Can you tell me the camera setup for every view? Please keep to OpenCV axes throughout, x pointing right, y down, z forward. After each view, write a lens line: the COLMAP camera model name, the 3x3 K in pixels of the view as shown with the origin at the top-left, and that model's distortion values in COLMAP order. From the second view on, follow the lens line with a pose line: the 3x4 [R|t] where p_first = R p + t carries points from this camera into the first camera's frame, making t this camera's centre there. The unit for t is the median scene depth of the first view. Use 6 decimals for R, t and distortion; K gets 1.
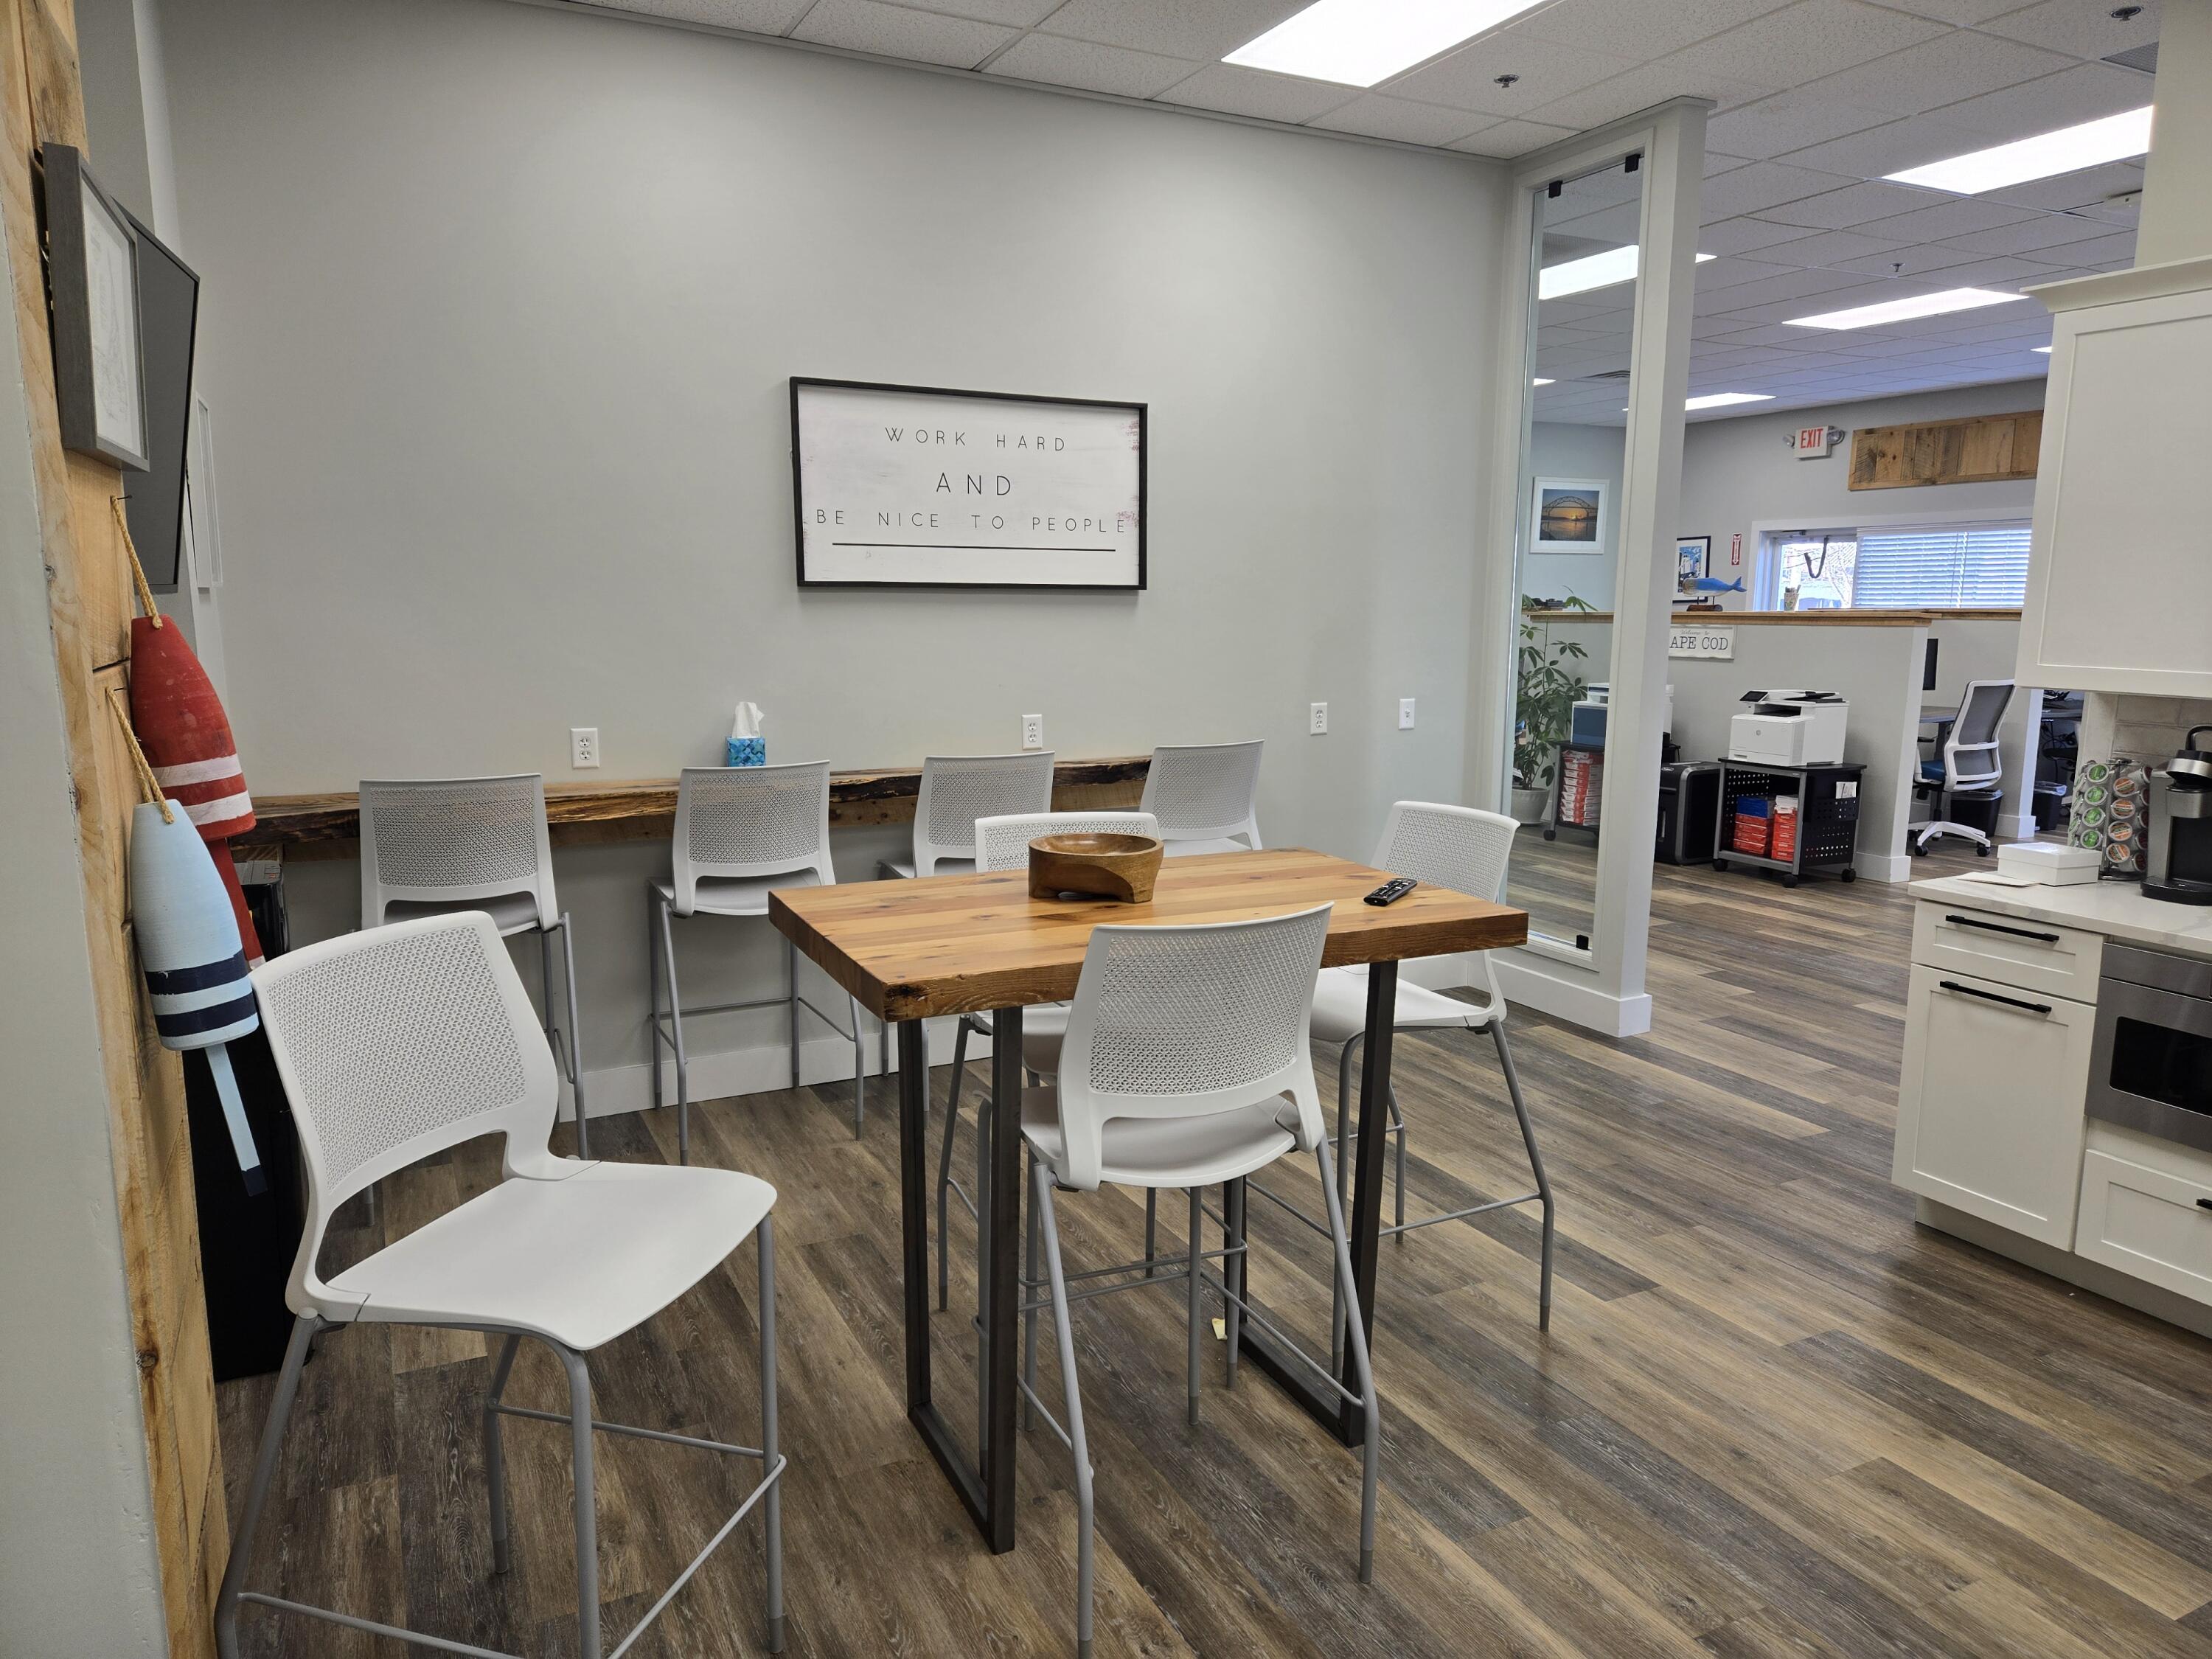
lens RADIAL K [[1485.6, 0, 1113.9], [0, 1485.6, 833.1], [0, 0, 1]] dist [0.013086, -0.003759]
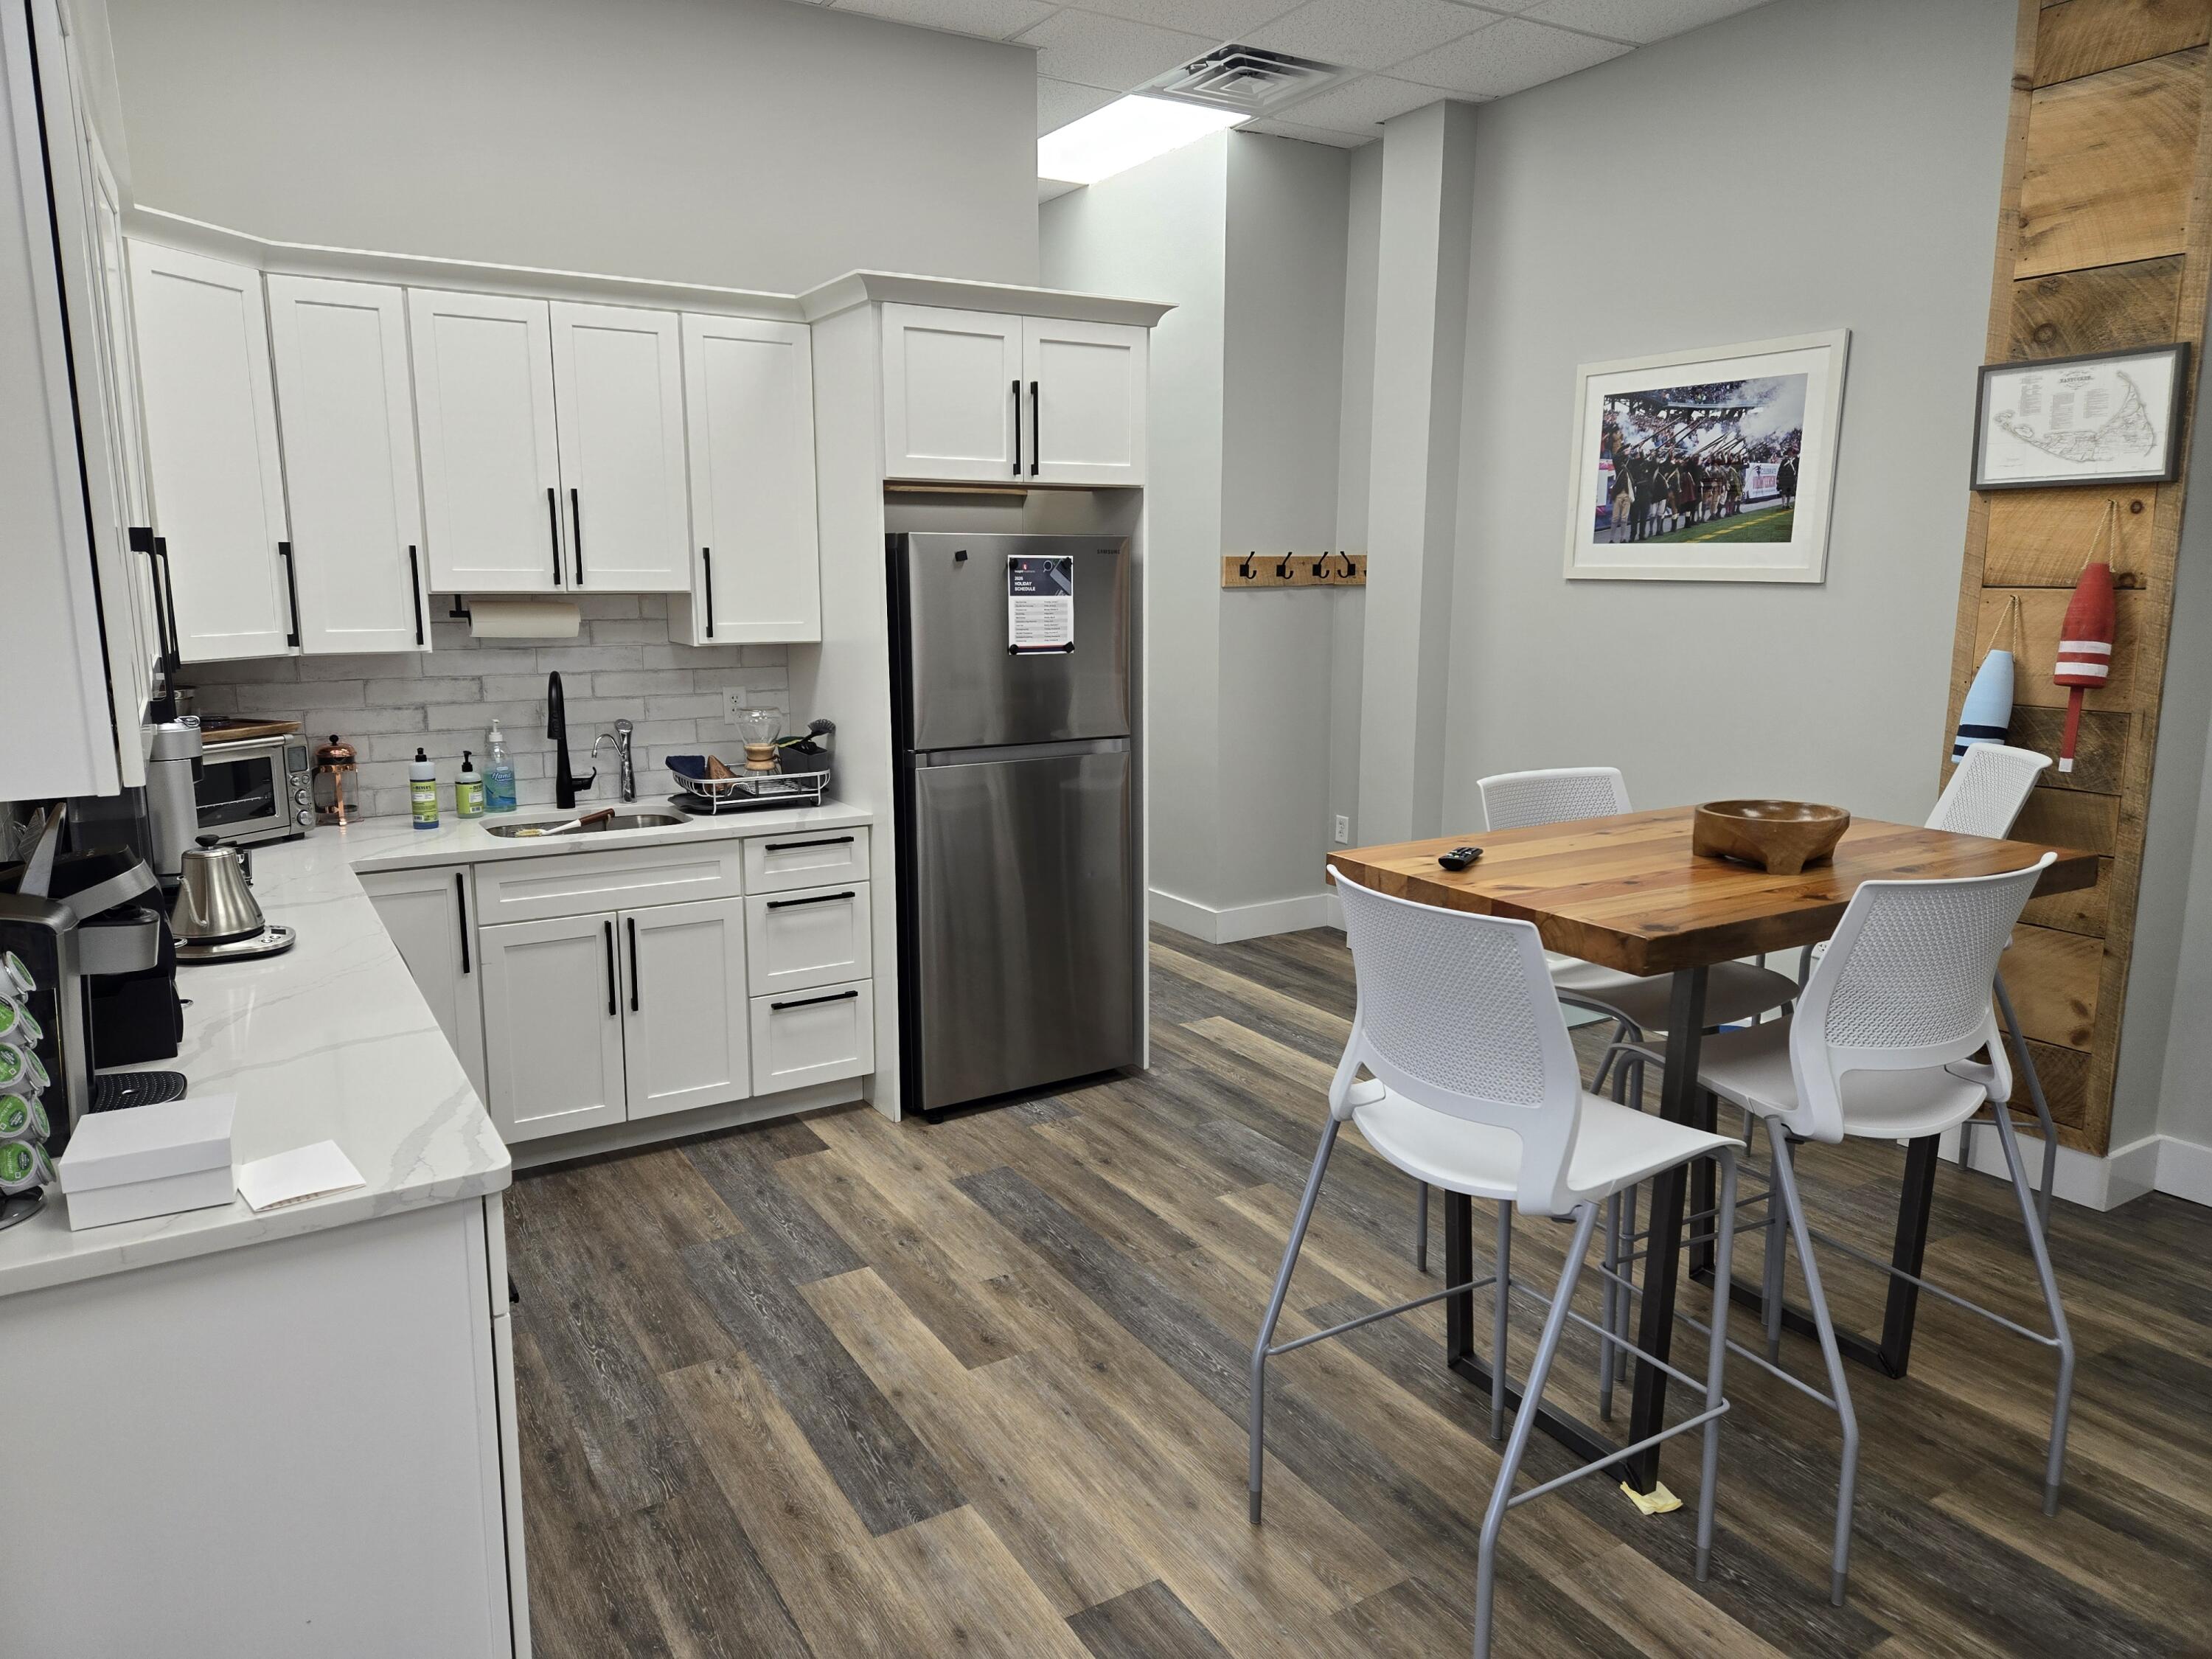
lens RADIAL K [[1485.6, 0, 1102.3], [0, 1485.6, 822.3], [0, 0, 1]] dist [0.013086, -0.003759]
pose [[-0.996965, 0.021387, -0.074861, 0.479902], [-0.005018, 0.941877, 0.335922, -0.300319], [0.077694, 0.335278, -0.938910, 1.833418]]
